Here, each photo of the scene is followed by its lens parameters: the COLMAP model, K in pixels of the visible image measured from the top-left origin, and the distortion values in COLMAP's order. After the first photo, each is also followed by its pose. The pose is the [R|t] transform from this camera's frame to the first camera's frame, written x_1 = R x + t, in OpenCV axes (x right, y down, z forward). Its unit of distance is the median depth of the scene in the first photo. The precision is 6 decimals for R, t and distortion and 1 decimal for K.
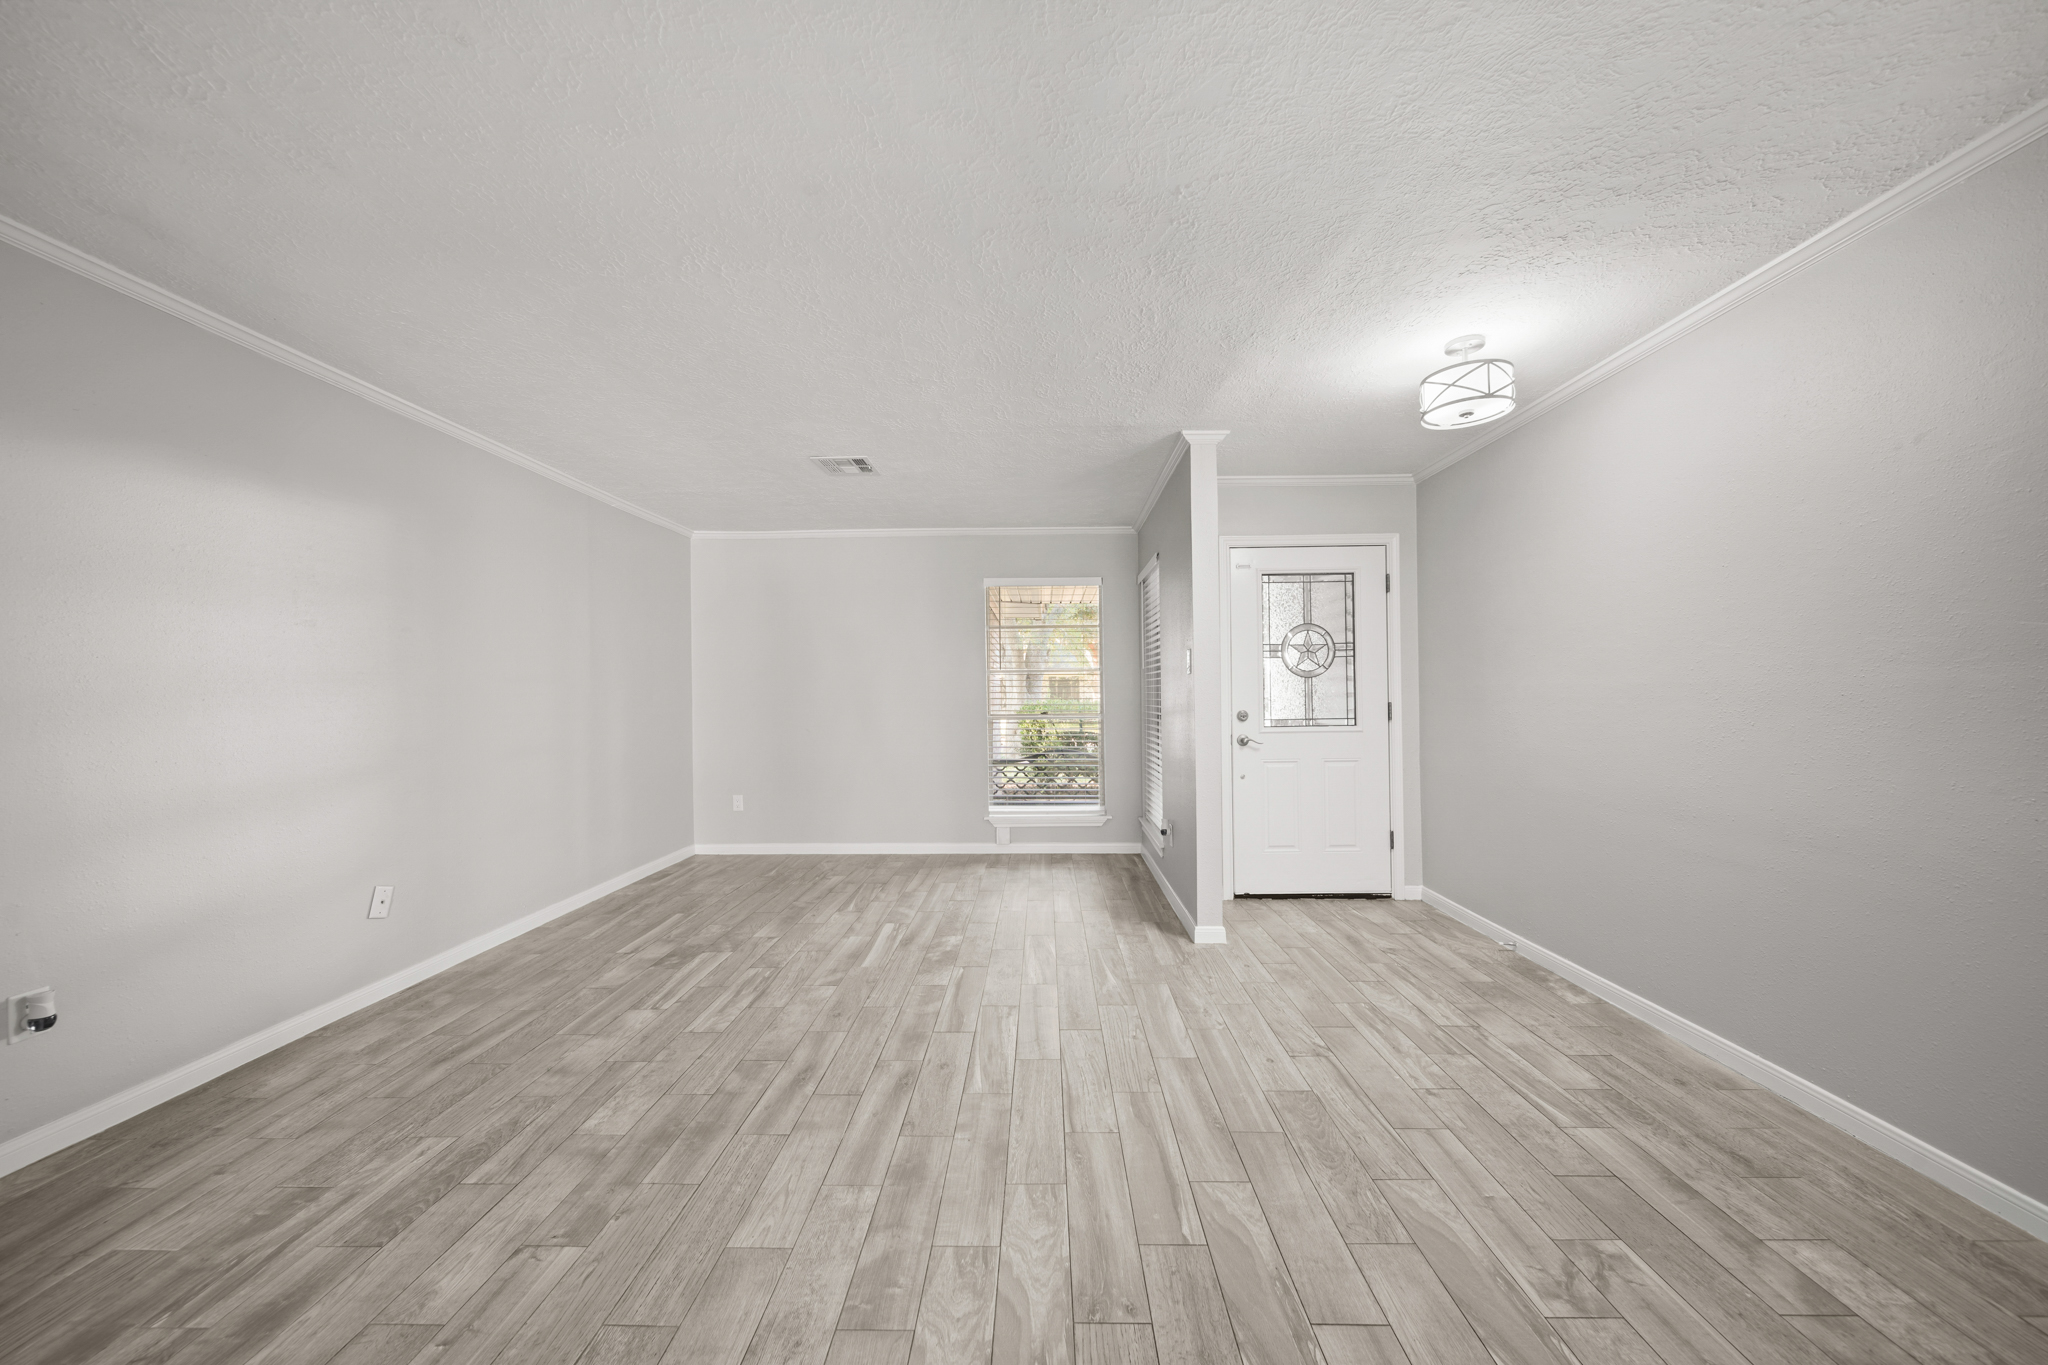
lens RADIAL K [[718.3, 0, 1024.6], [0, 718.3, 697.0], [0, 0, 1]] dist [-0.000516, -0.000119]
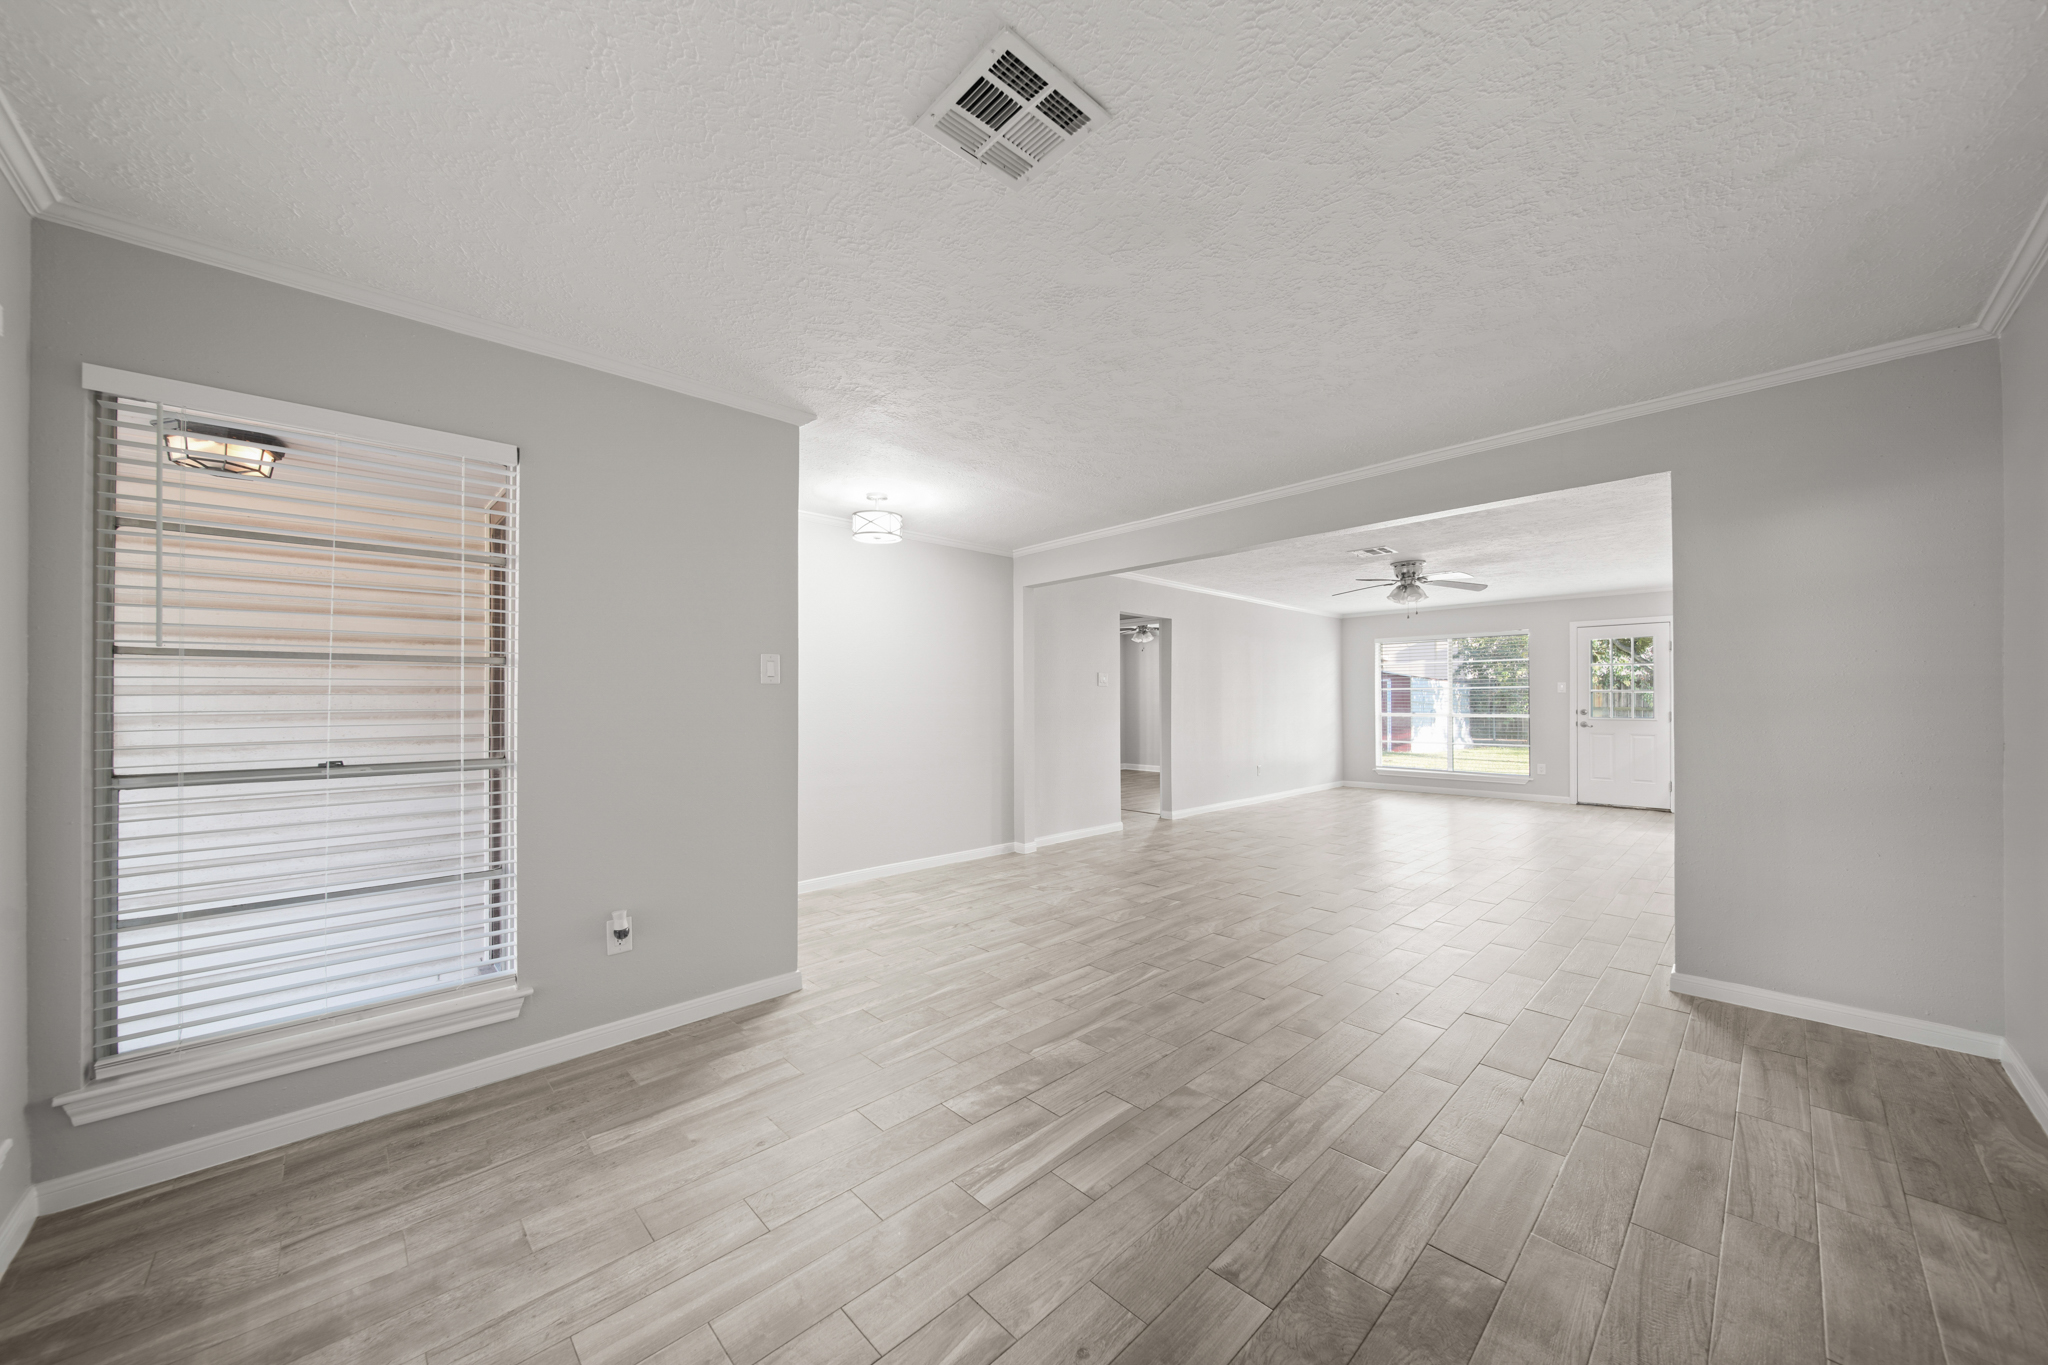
lens RADIAL K [[718.3, 0, 1024.6], [0, 718.3, 697.0], [0, 0, 1]] dist [-0.000516, -0.000119]
pose [[-0.706314, 0.018328, 0.707661, -0.815739], [0.018047, 0.999806, -0.007882, -0.007959], [-0.707668, 0.007204, -0.706508, 1.966481]]
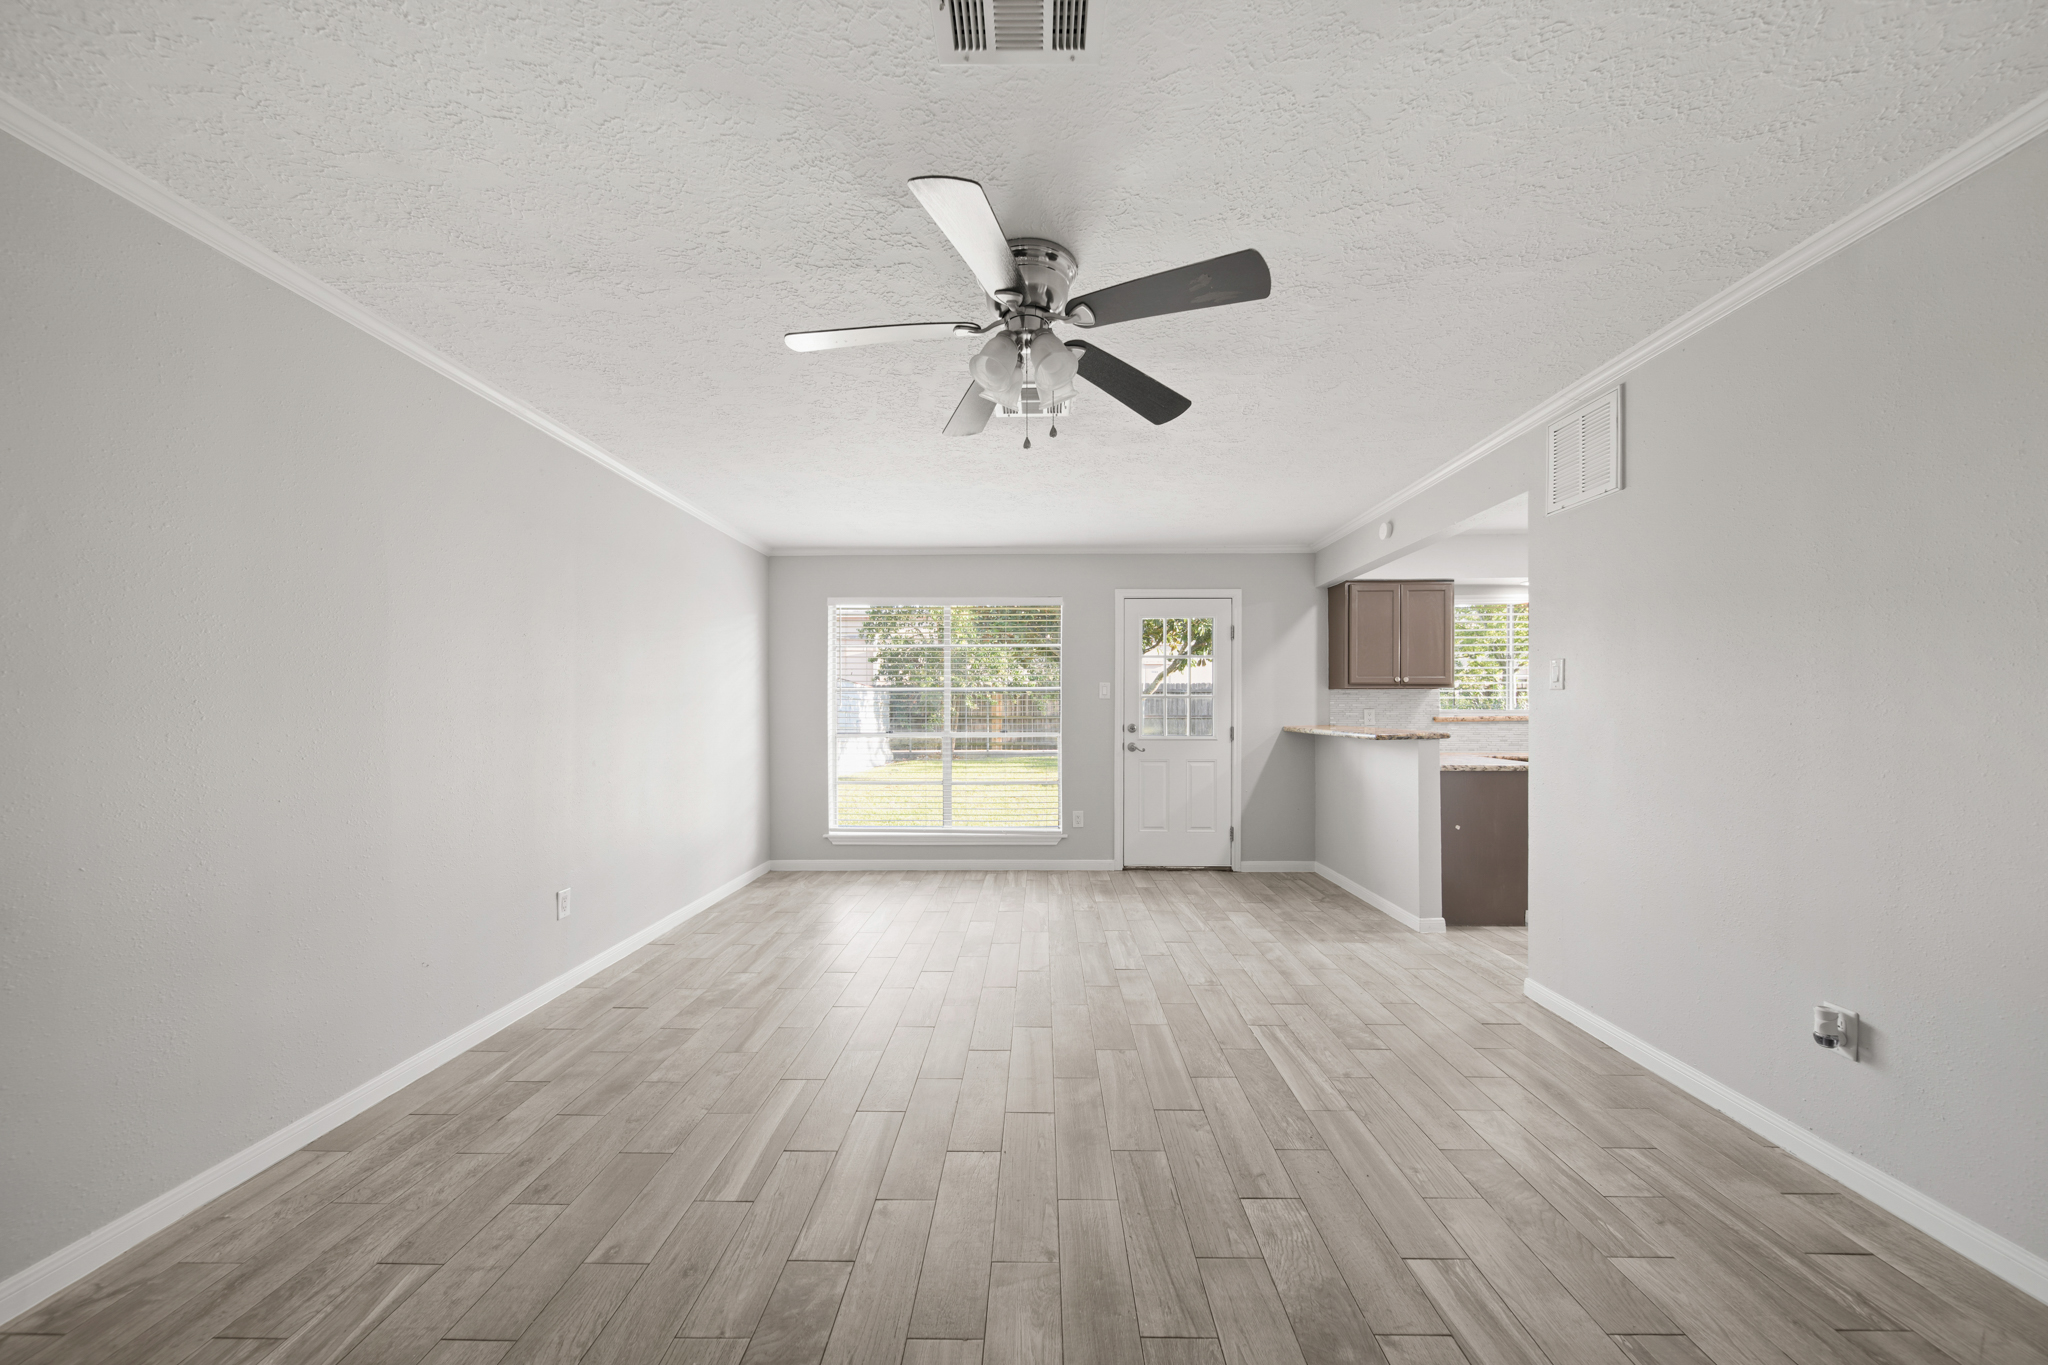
lens RADIAL K [[718.3, 0, 1024.6], [0, 718.3, 697.0], [0, 0, 1]] dist [-0.000516, -0.000119]
pose [[-0.999924, 0.012307, 0.000358, -0.637540], [0.012305, 0.999917, -0.003838, -0.007919], [-0.000405, -0.003833, -0.999993, 1.545128]]
